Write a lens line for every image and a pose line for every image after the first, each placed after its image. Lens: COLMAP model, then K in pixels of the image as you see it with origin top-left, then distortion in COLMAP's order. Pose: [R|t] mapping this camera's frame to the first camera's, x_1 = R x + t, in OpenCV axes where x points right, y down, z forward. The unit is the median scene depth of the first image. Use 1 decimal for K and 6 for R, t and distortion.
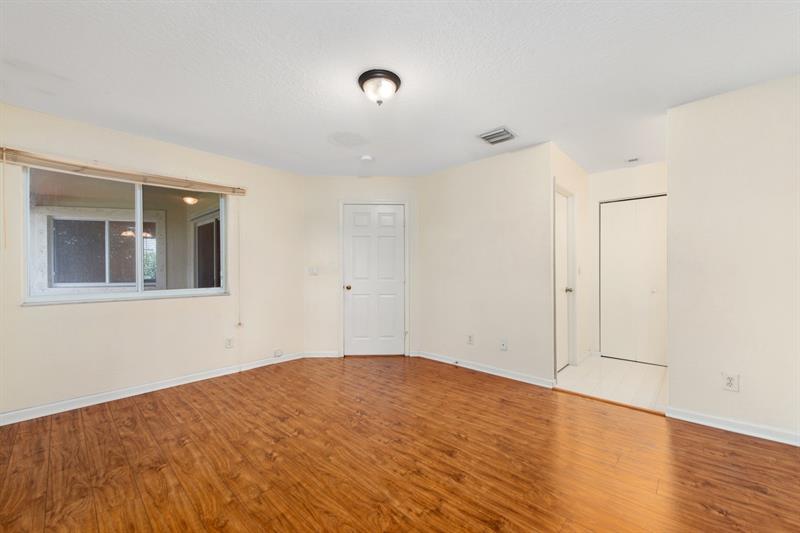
lens RADIAL K [[314.9, 0, 386.8], [0, 314.9, 271.0], [0, 0, 1]] dist [0.008038, -0.001732]
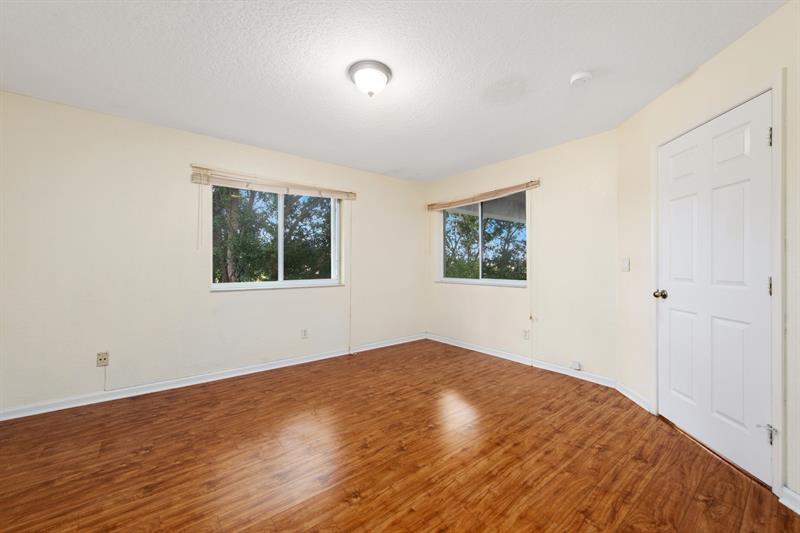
lens RADIAL K [[314.9, 0, 410.2], [0, 314.9, 266.8], [0, 0, 1]] dist [0.008038, -0.001732]
pose [[-0.099713, 0.007244, -0.994990, 0.699281], [-0.003625, 0.999964, 0.007644, 0.001736], [0.995010, 0.004369, -0.099683, 0.905429]]
